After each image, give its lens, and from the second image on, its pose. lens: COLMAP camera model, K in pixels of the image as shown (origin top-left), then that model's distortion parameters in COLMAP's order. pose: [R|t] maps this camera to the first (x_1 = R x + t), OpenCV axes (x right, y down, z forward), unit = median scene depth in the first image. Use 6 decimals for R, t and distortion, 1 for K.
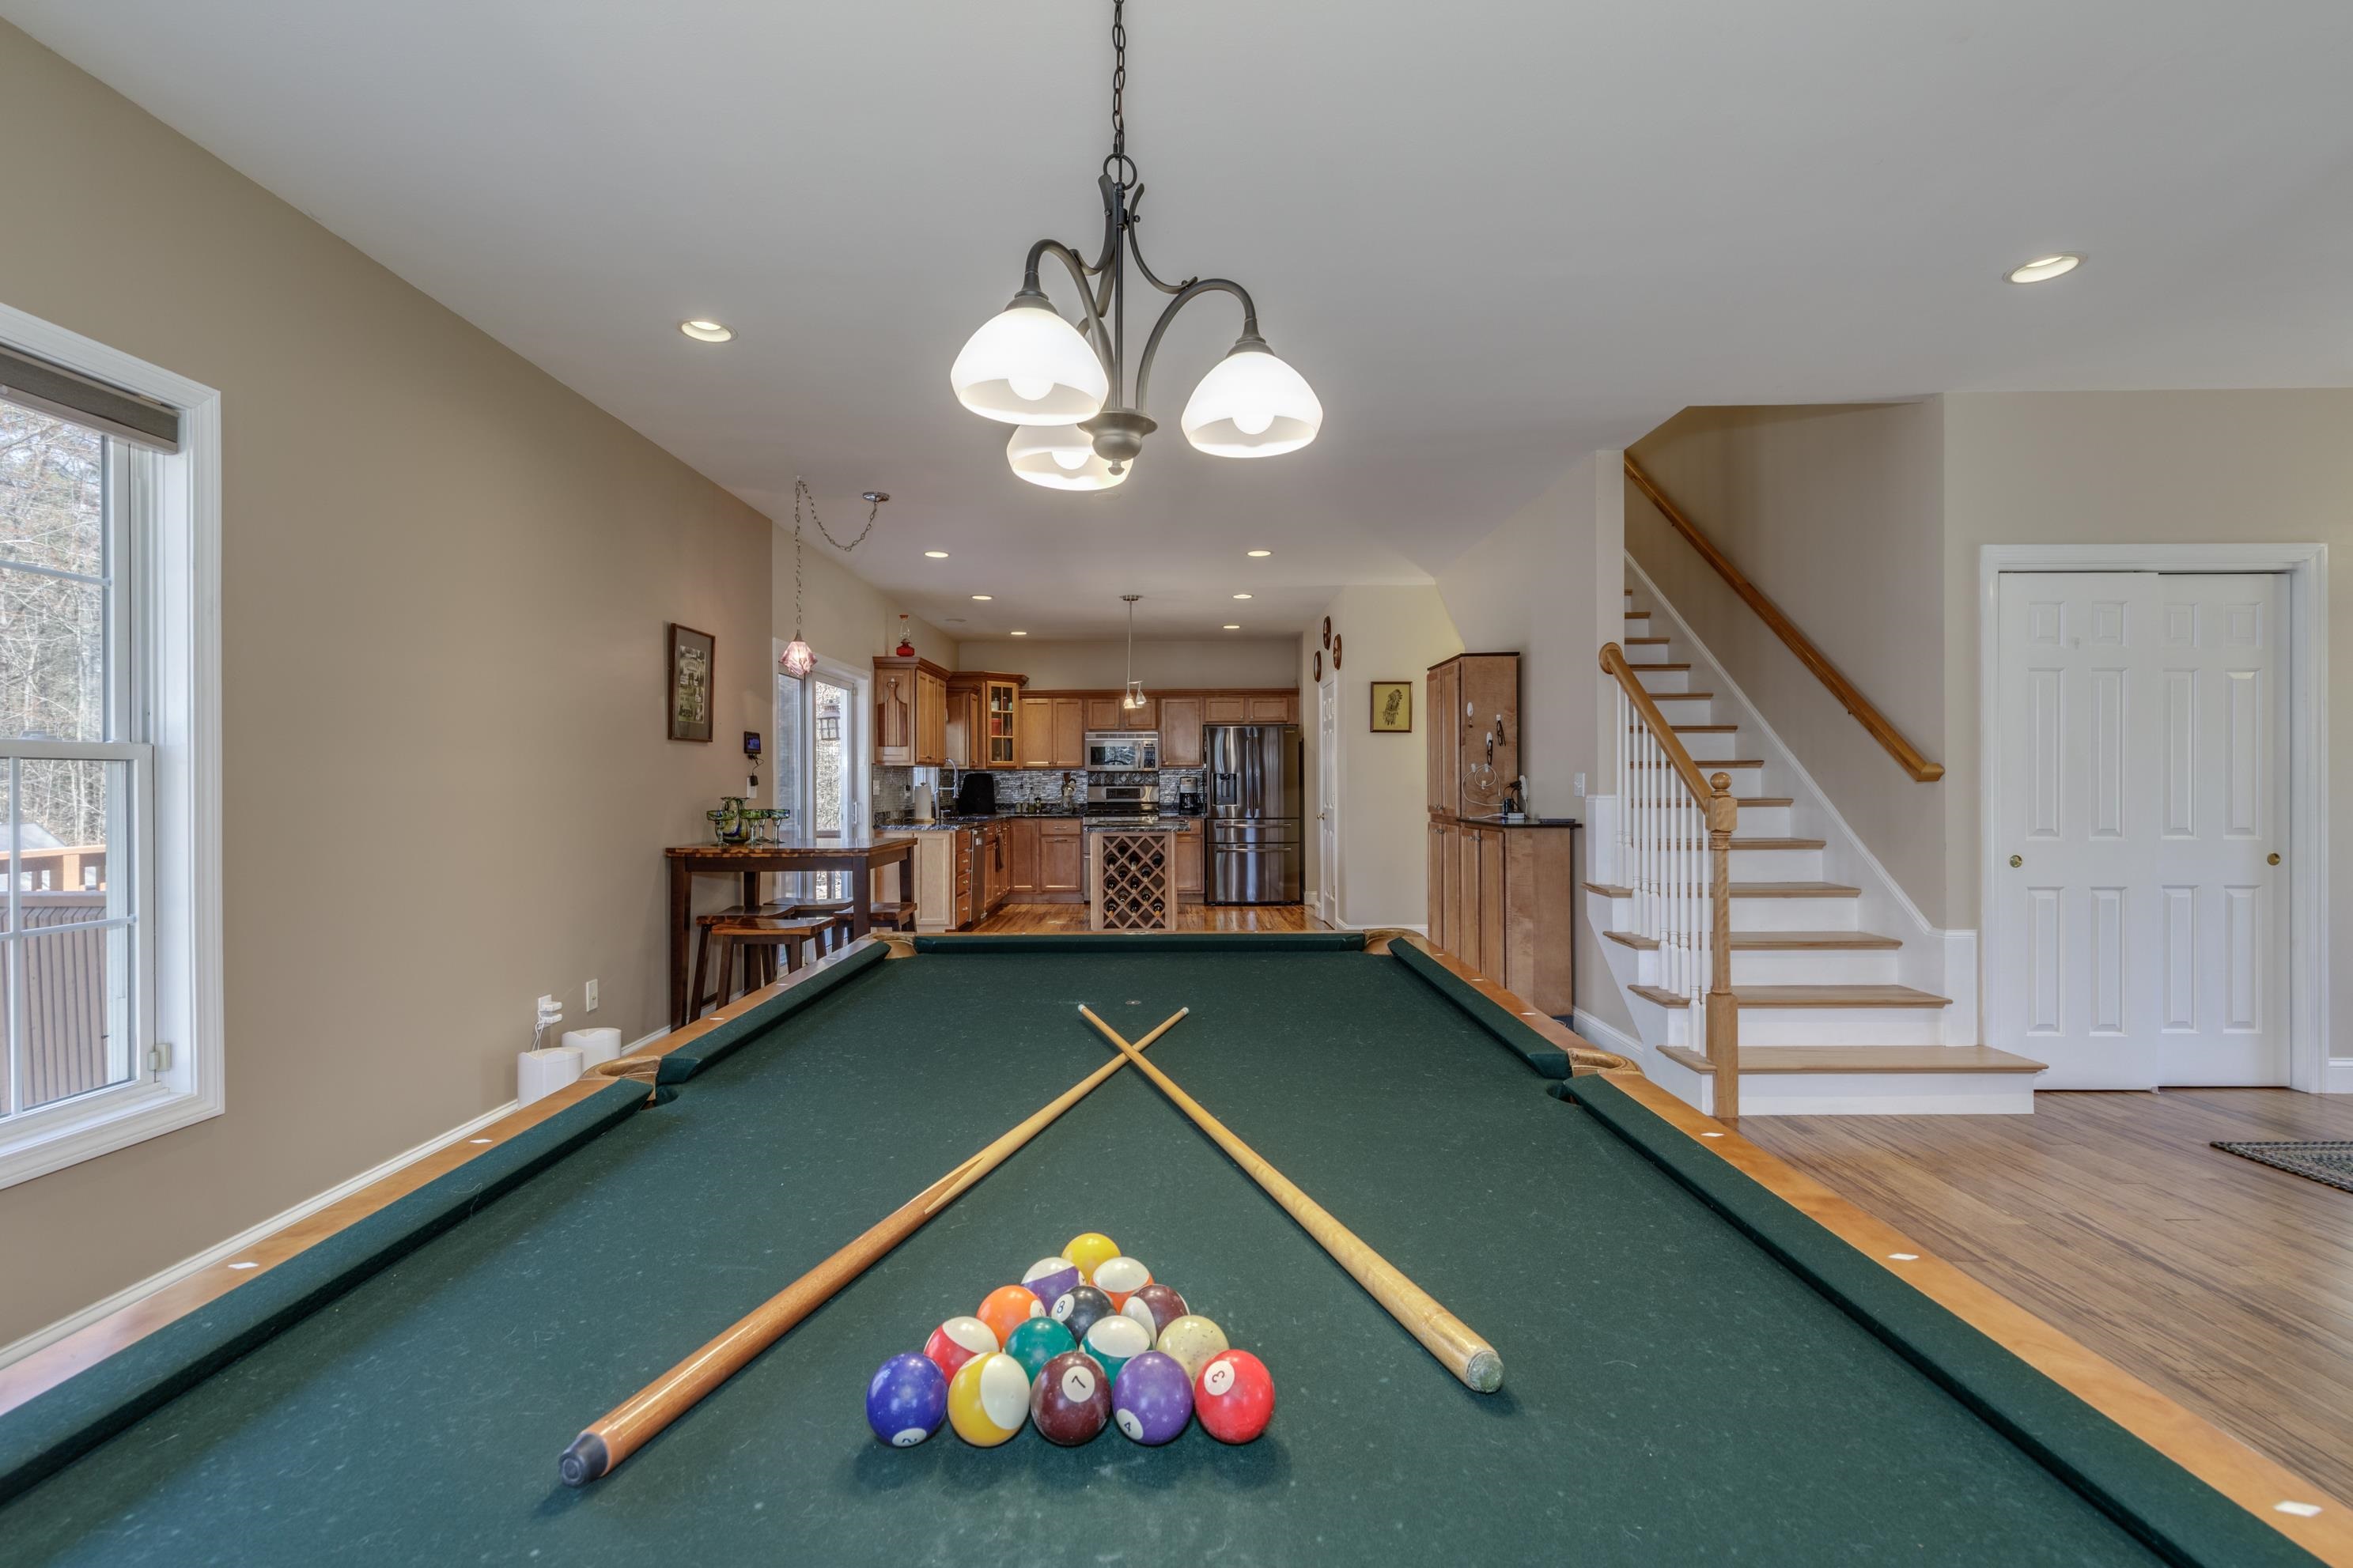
lens RADIAL K [[1057.6, 0, 1169.7], [0, 1057.6, 787.7], [0, 0, 1]] dist [0.005269, -0.001751]
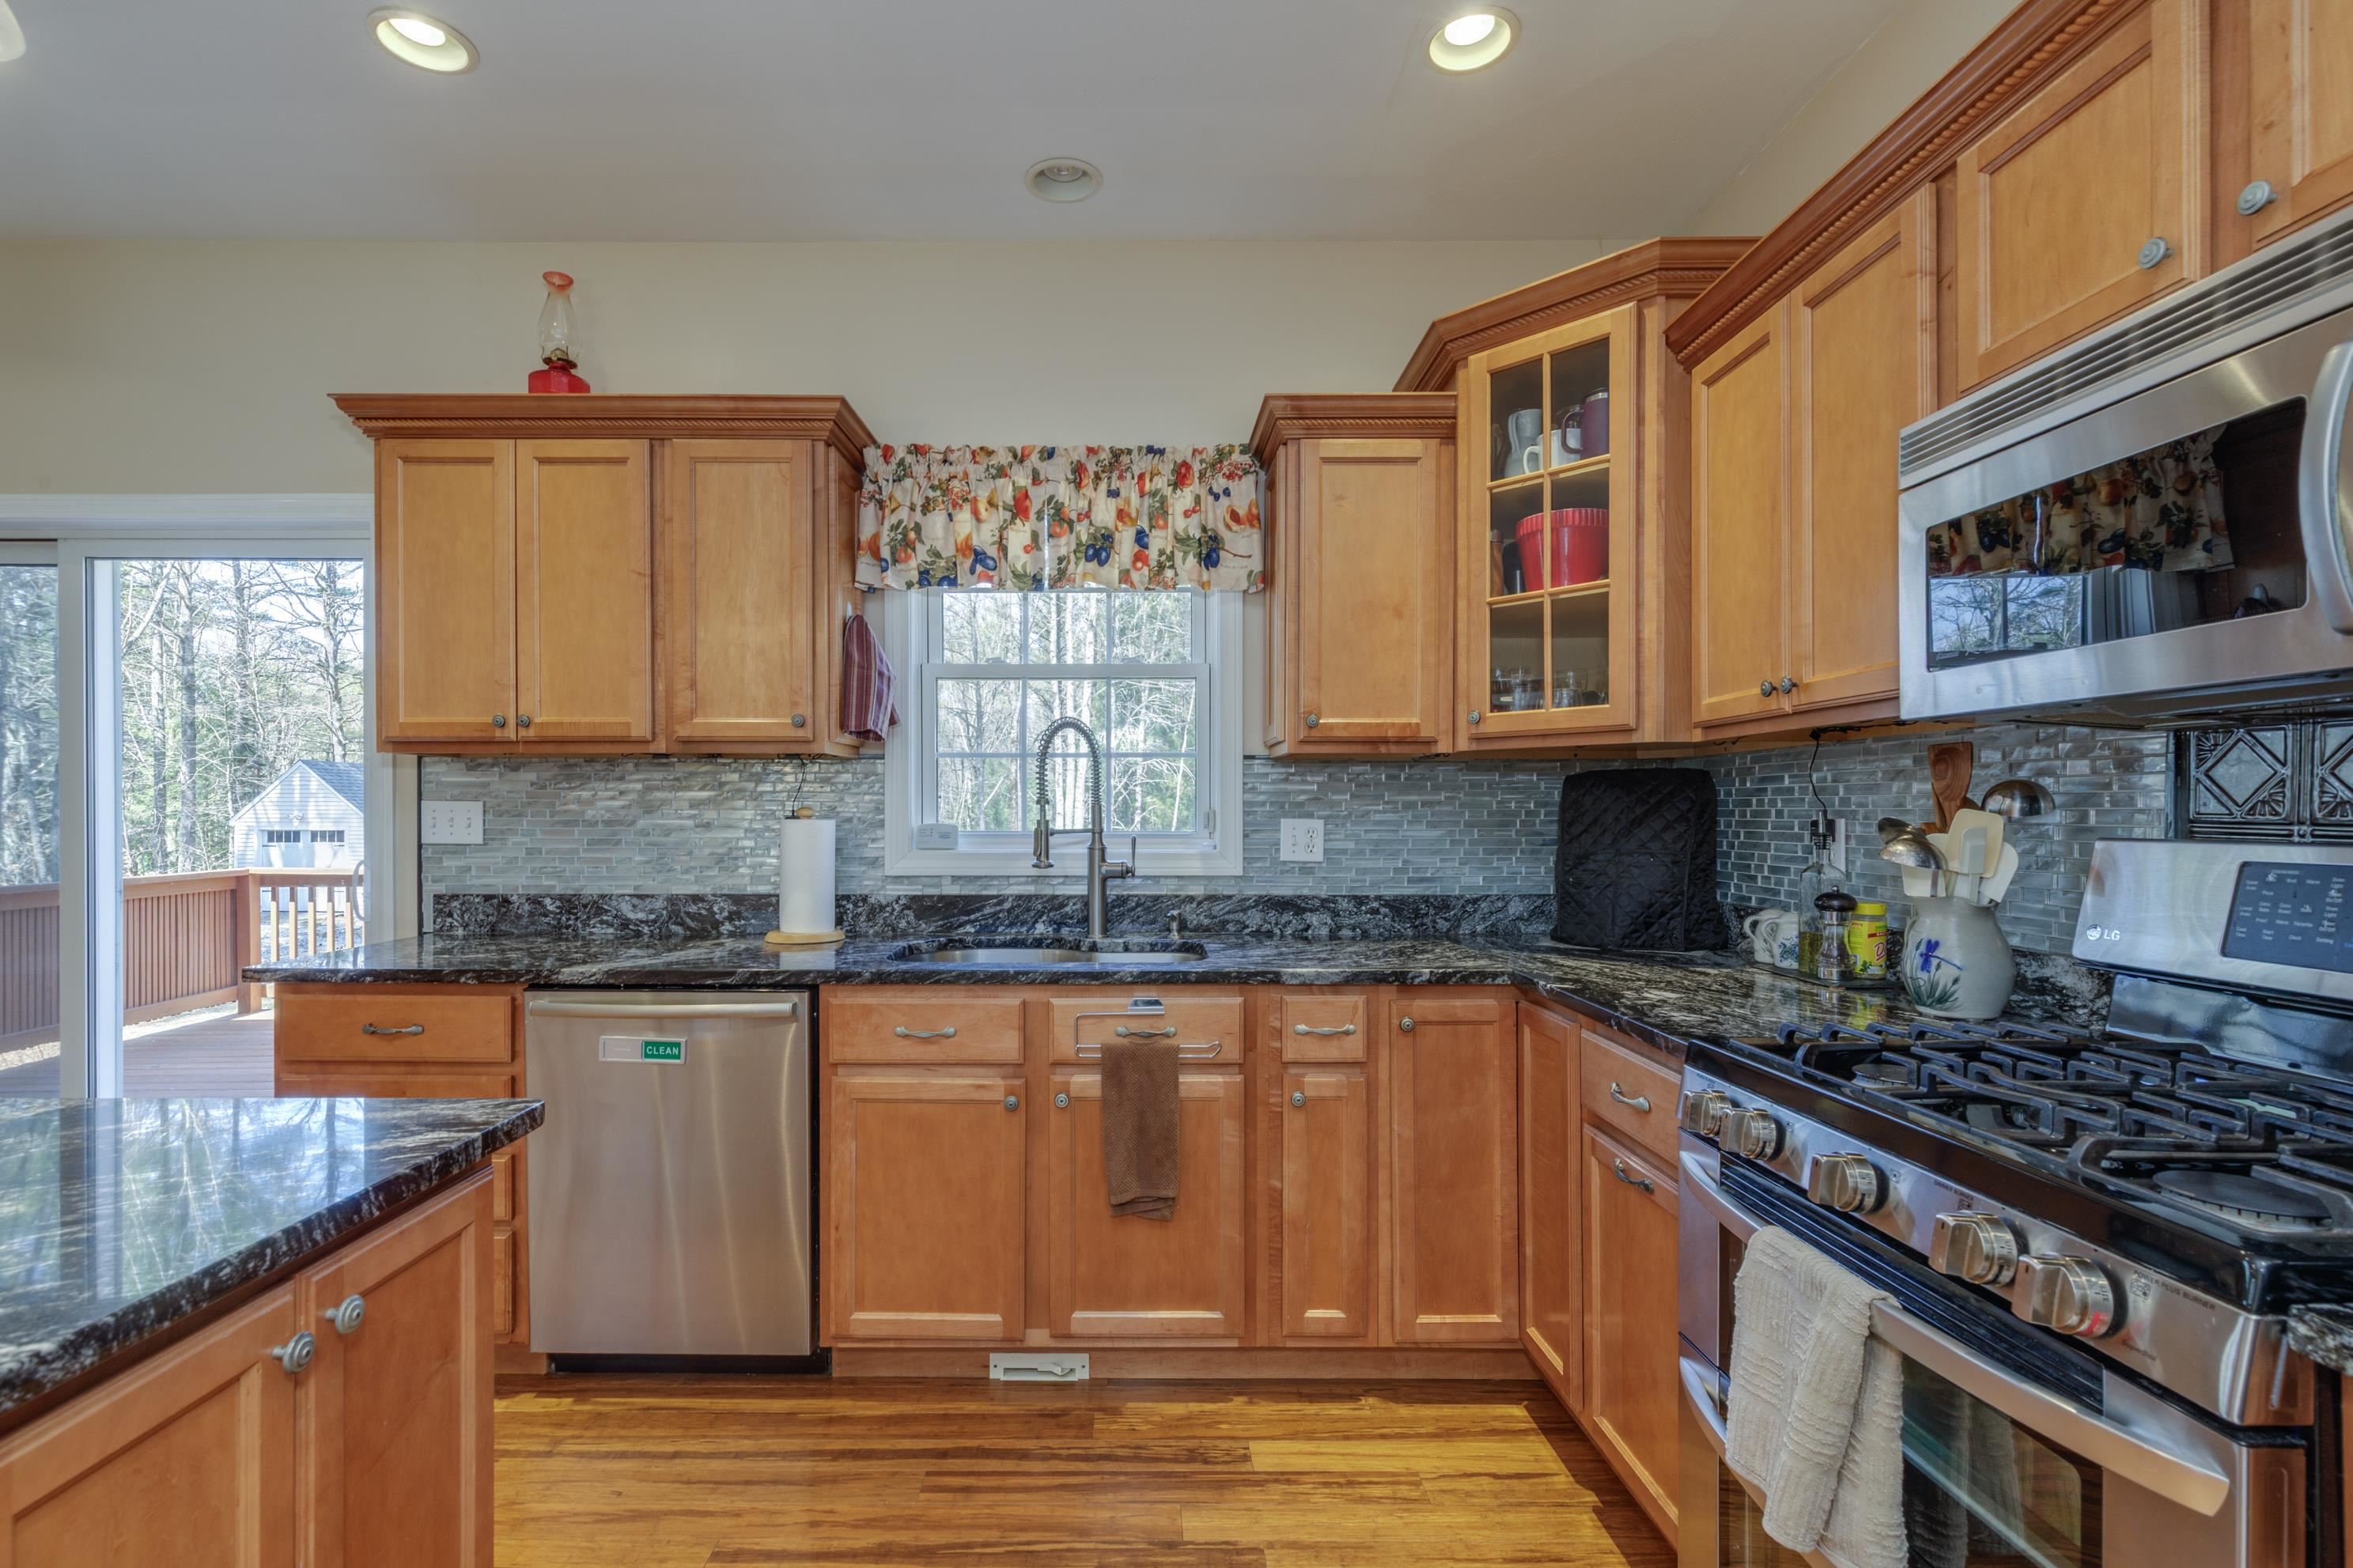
lens RADIAL K [[1072.6, 0, 1119.2], [0, 1072.6, 819.5], [0, 0, 1]] dist [0.006067, -0.001918]
pose [[-0.000979, 0.009226, -0.999957, 0.075566], [-0.005888, 0.999940, 0.009232, -0.005841], [0.999982, 0.005897, -0.000924, 1.229665]]
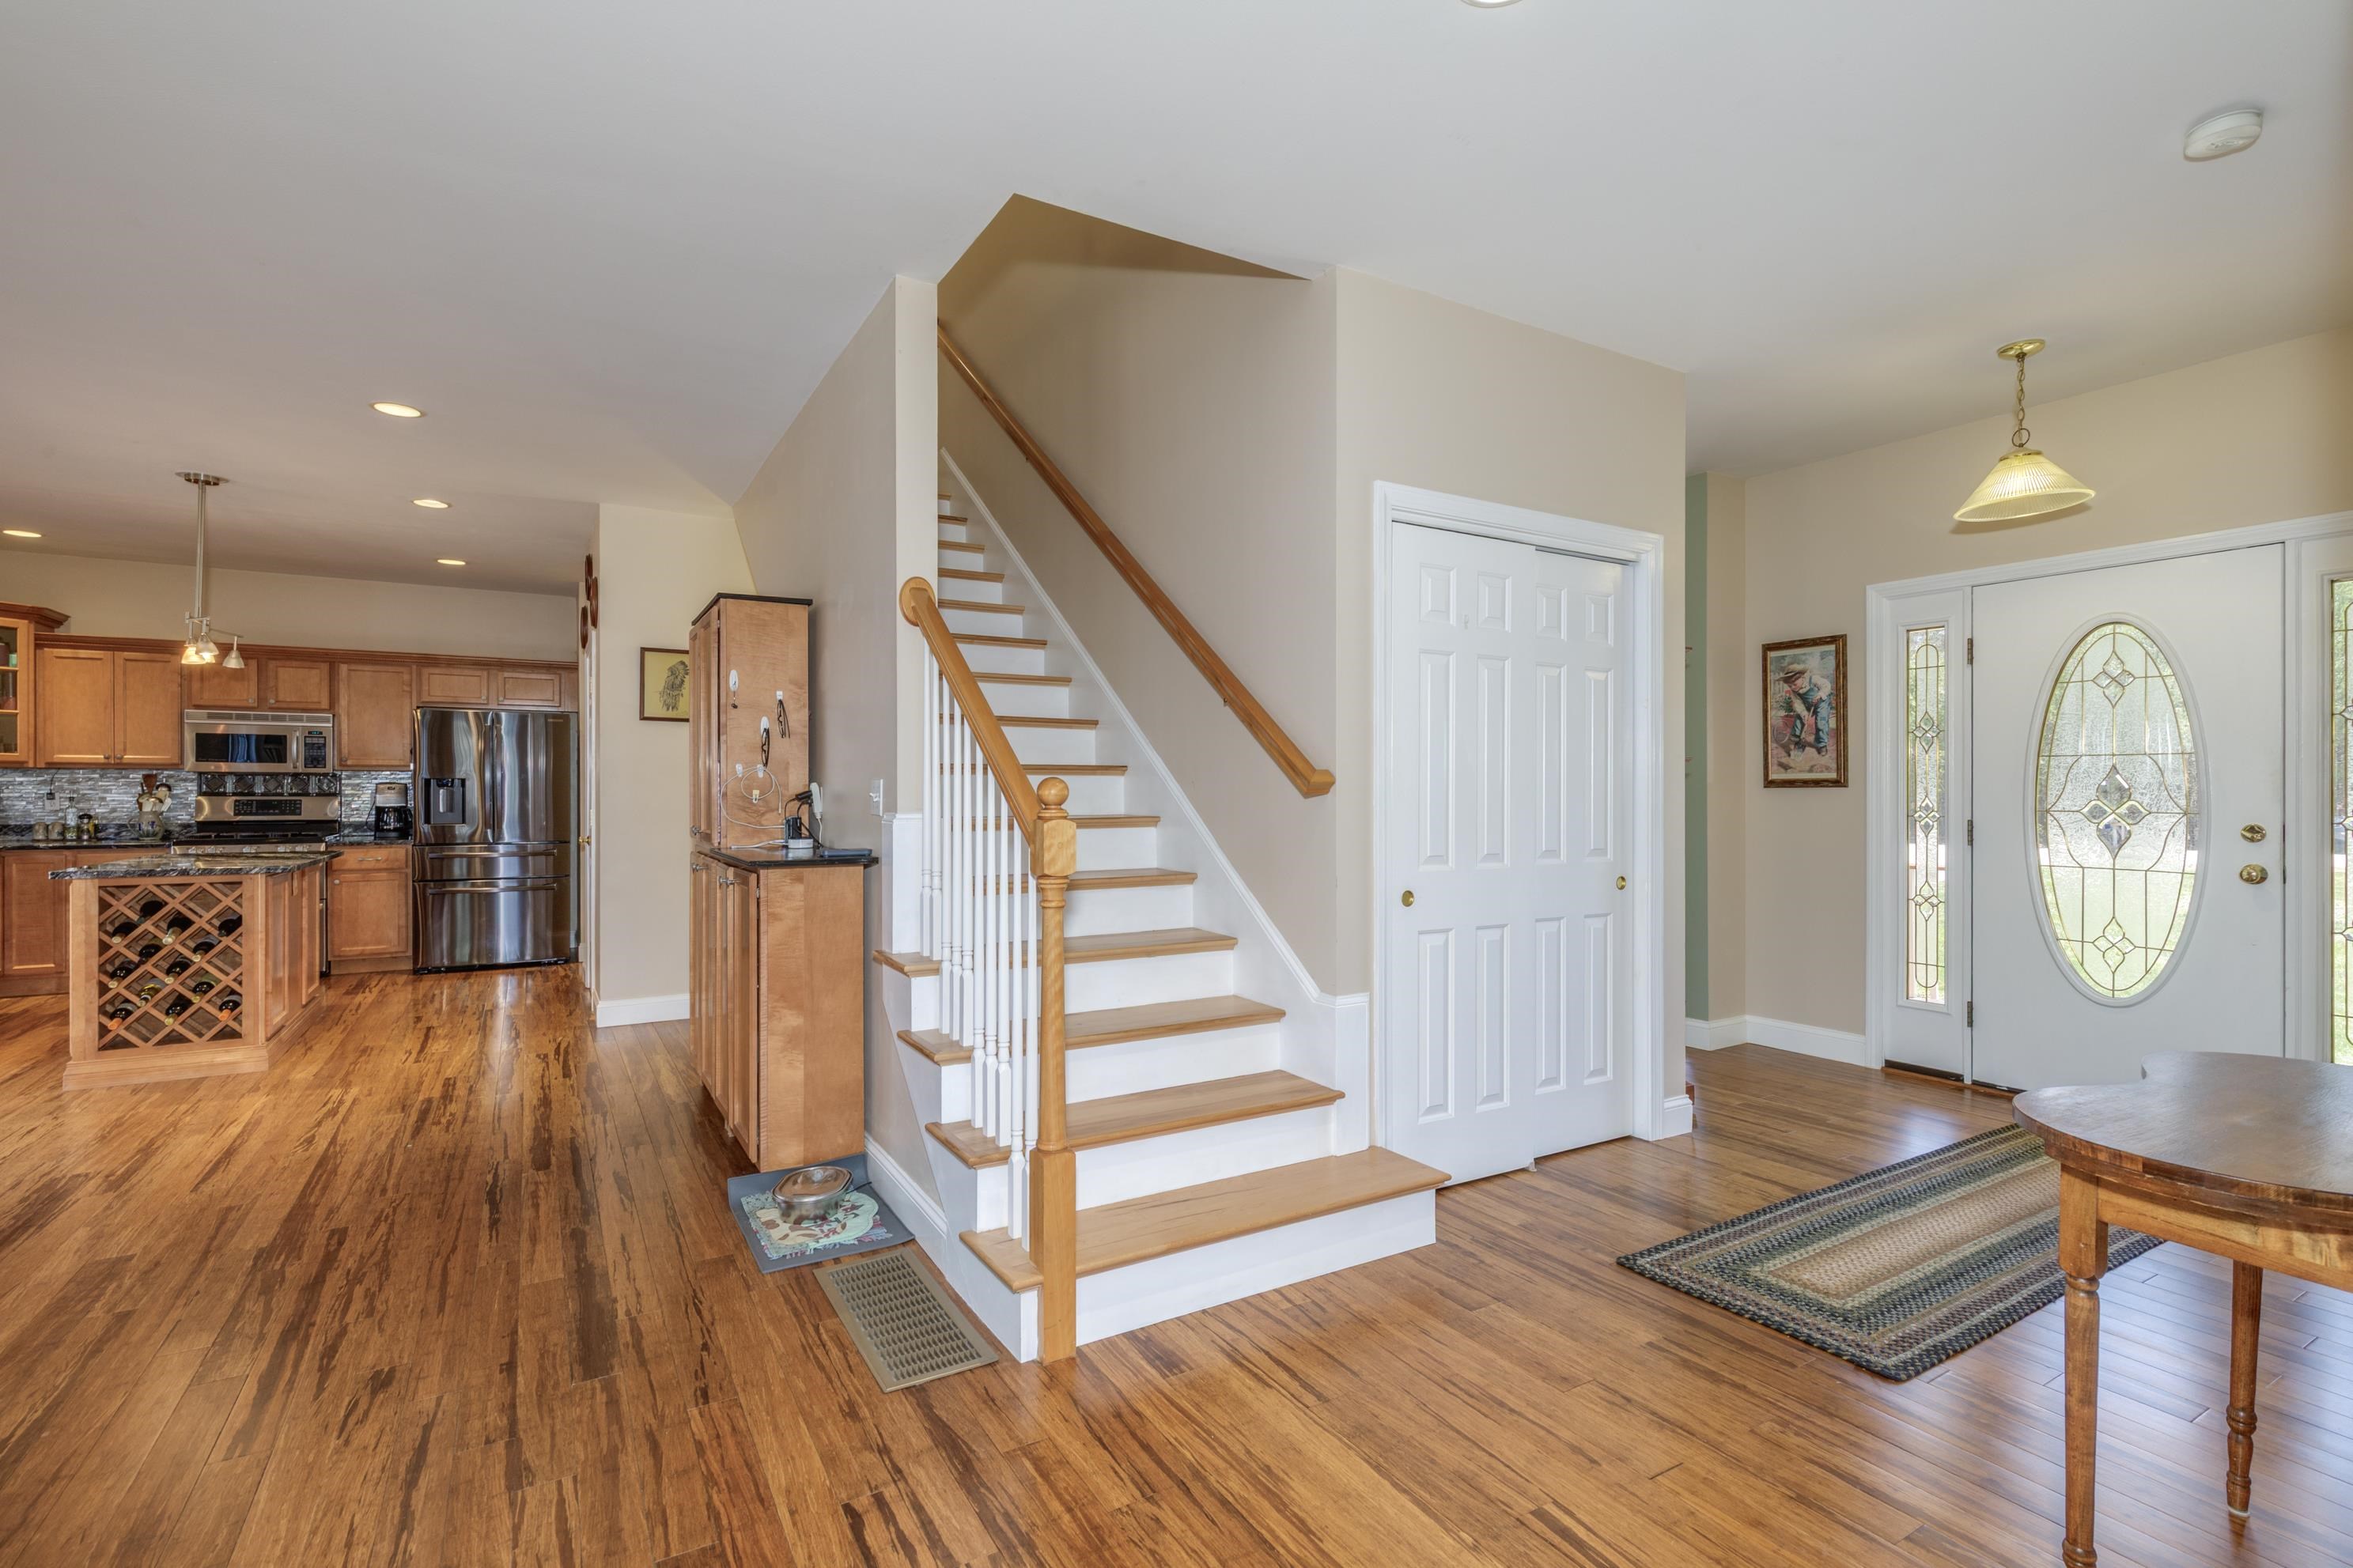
lens RADIAL K [[1072.6, 0, 1175.2], [0, 1072.6, 792.3], [0, 0, 1]] dist [0.006067, -0.001918]
pose [[0.857417, 0.004041, 0.514606, 0.128609], [-0.001494, 0.999985, -0.005363, -0.001562], [-0.514620, 0.003829, 0.857410, 0.213043]]
